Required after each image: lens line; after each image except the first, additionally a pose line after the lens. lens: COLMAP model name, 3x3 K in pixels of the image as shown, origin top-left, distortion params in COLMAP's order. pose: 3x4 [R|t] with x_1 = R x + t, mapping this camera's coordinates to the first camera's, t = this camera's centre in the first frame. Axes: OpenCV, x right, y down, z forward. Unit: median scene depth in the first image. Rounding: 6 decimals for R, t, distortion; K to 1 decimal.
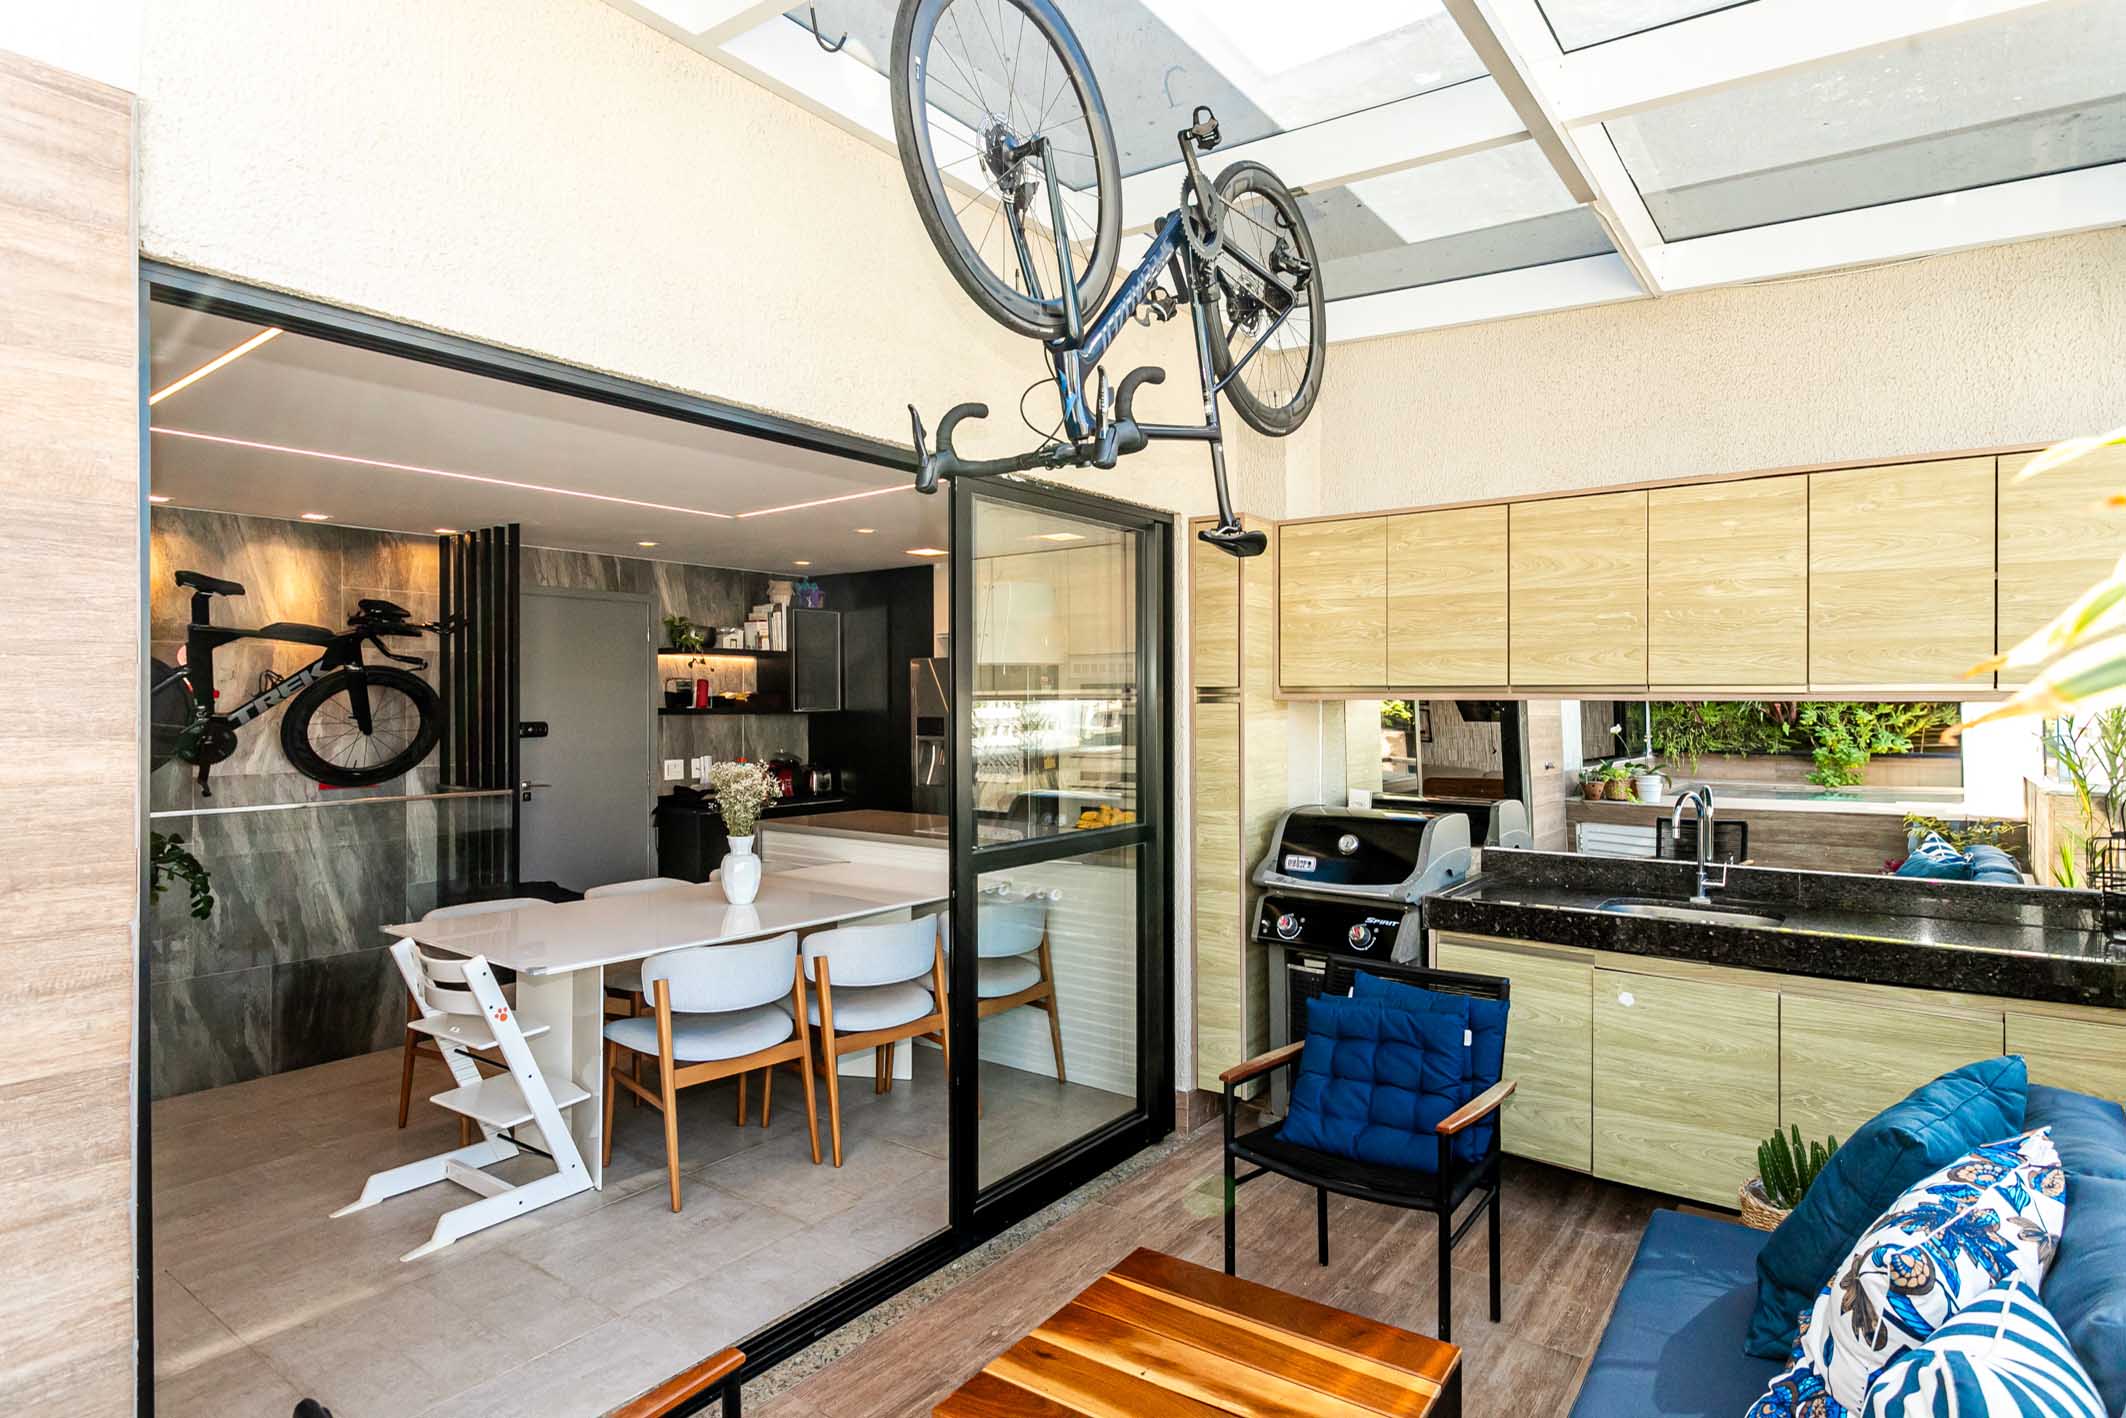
lens RADIAL K [[1163.1, 0, 1058.5], [0, 1163.1, 697.7], [0, 0, 1]] dist [-0.002204, 0.003098]
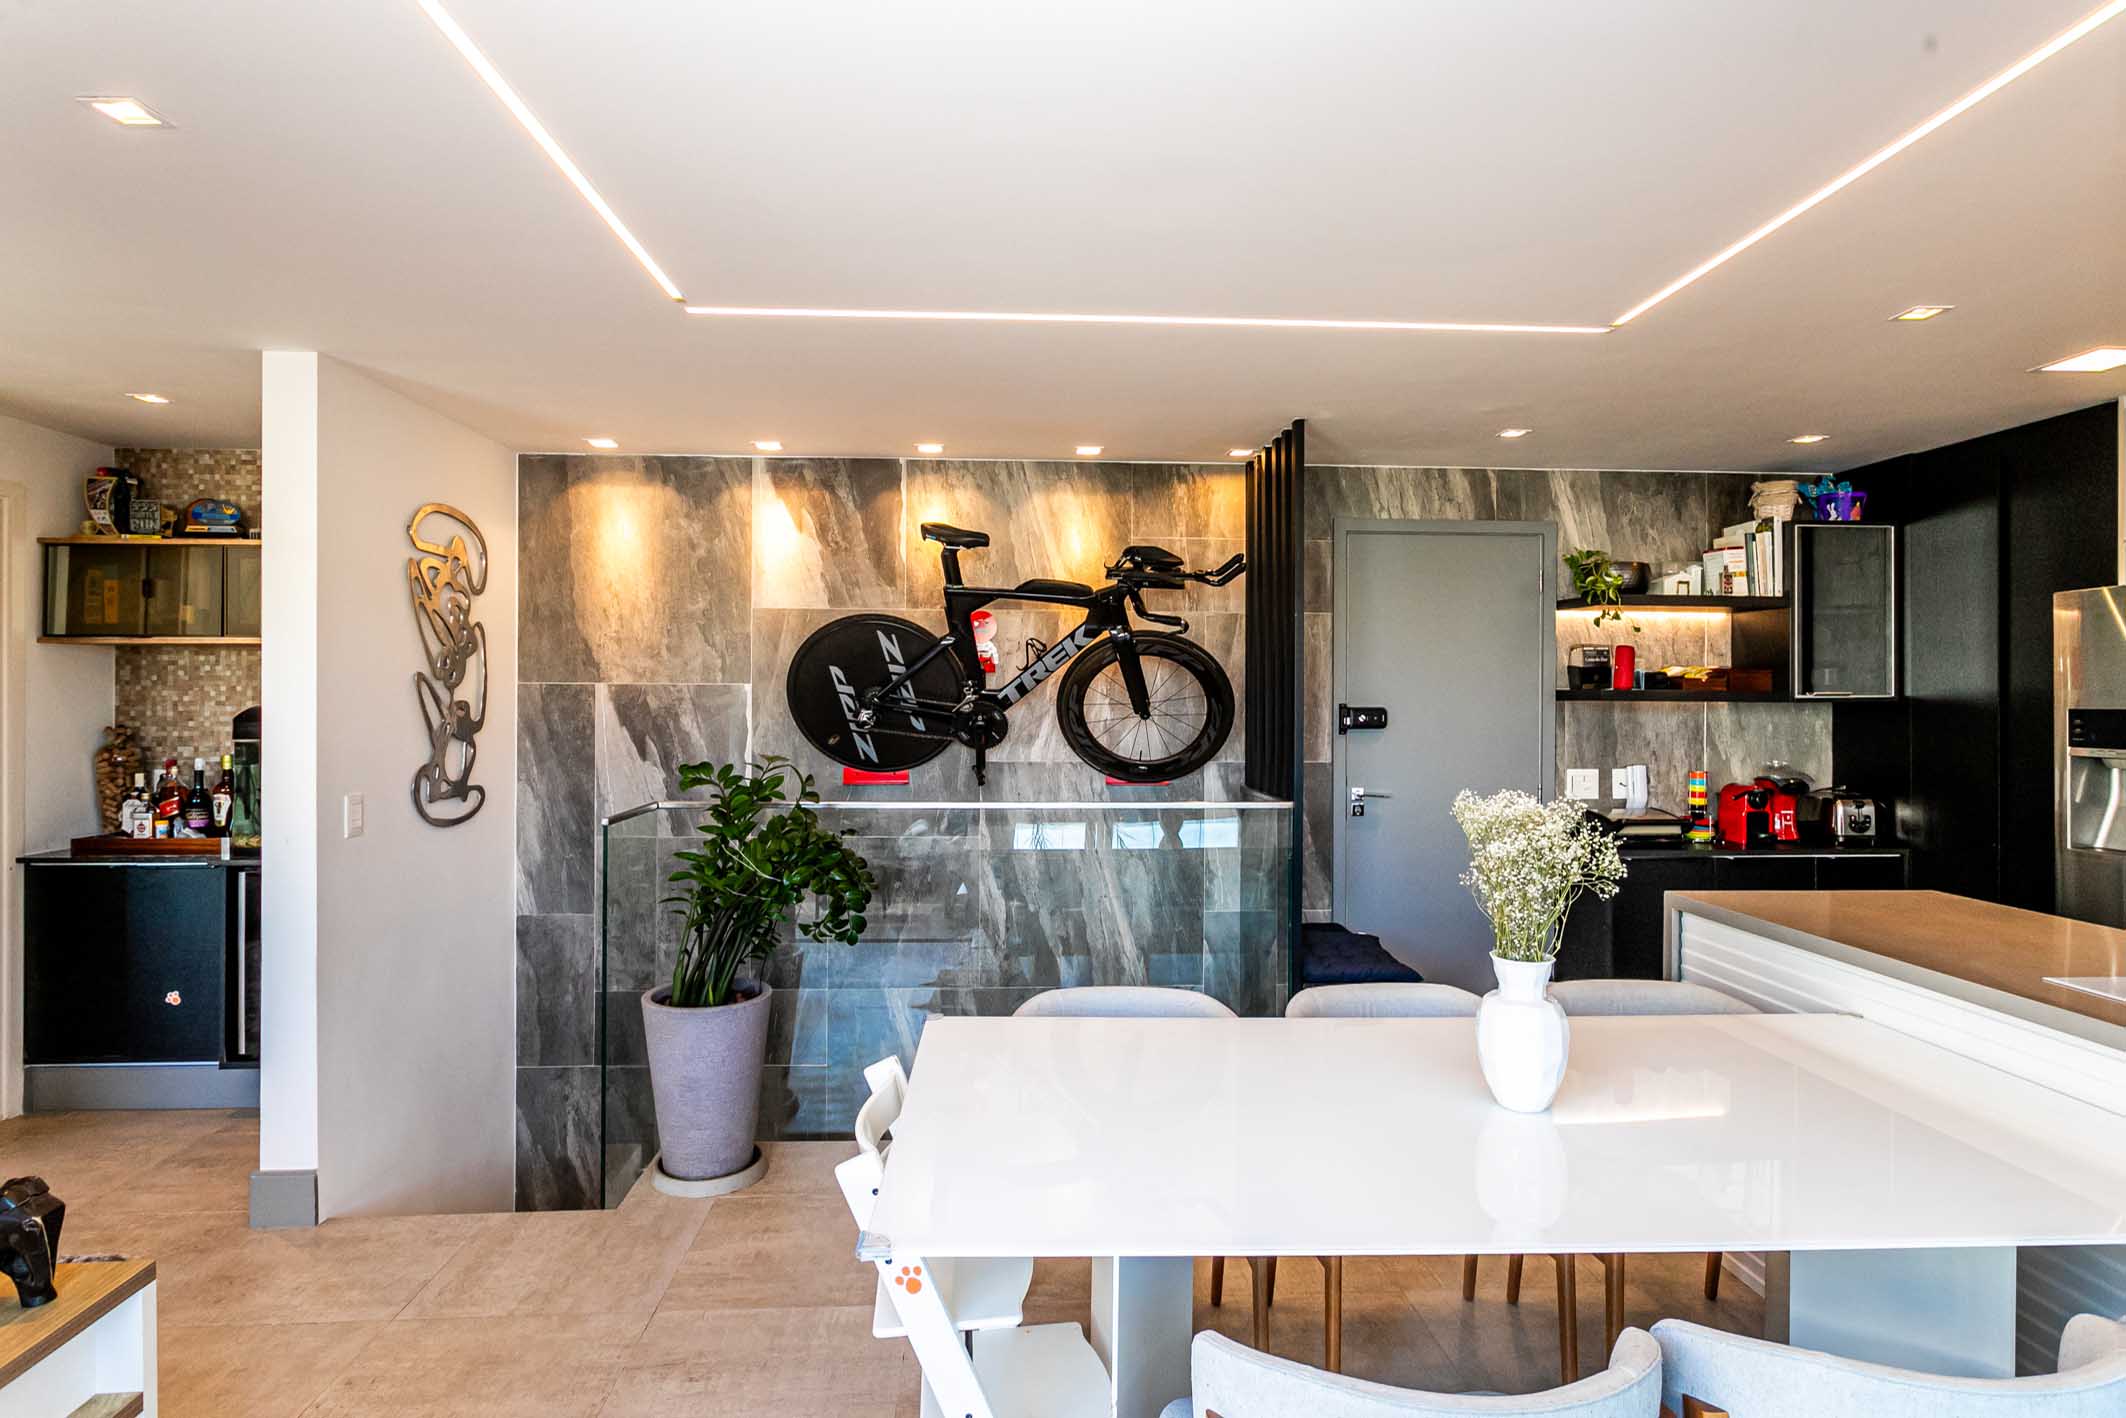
lens RADIAL K [[1139.8, 0, 1055.9], [0, 1139.8, 699.0], [0, 0, 1]] dist [-0.011738, 0.009982]
pose [[0.650057, 0.007552, -0.759848, -0.042462], [-0.003781, 0.999970, 0.006703, 0.012754], [0.759876, -0.001484, 0.650067, 0.433954]]
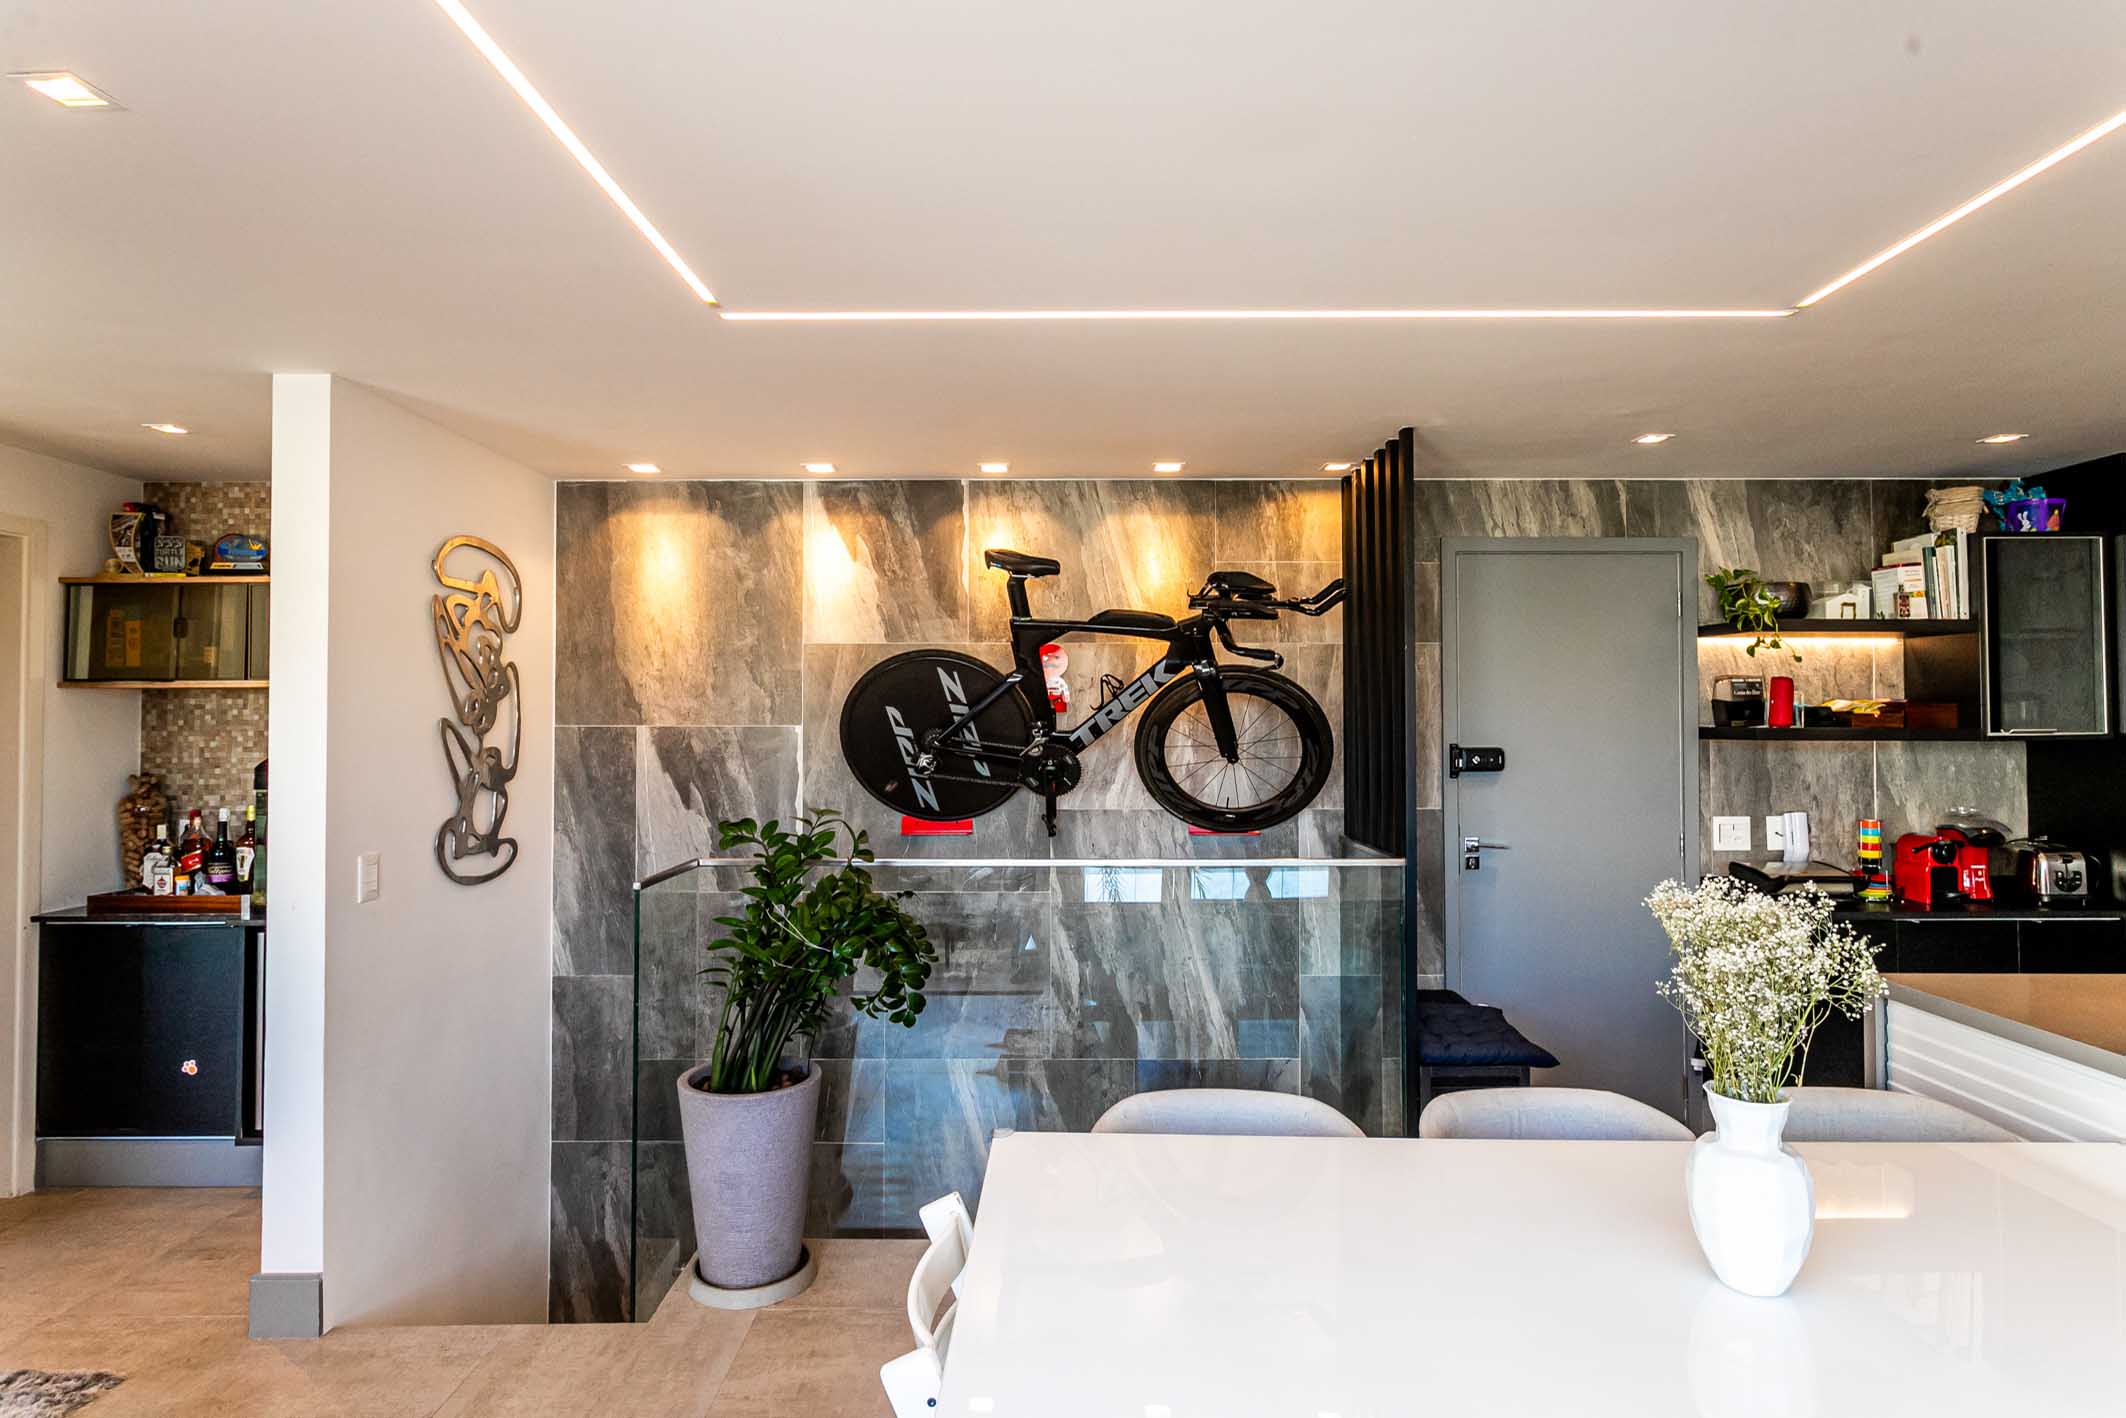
lens RADIAL K [[1163.1, 0, 1058.5], [0, 1163.1, 697.7], [0, 0, 1]] dist [-0.002204, 0.003098]
pose [[0.607732, -0.013915, -0.794021, -0.088637], [0.002270, 0.999873, -0.015785, 0.002762], [0.794139, 0.007791, 0.607686, 0.464346]]
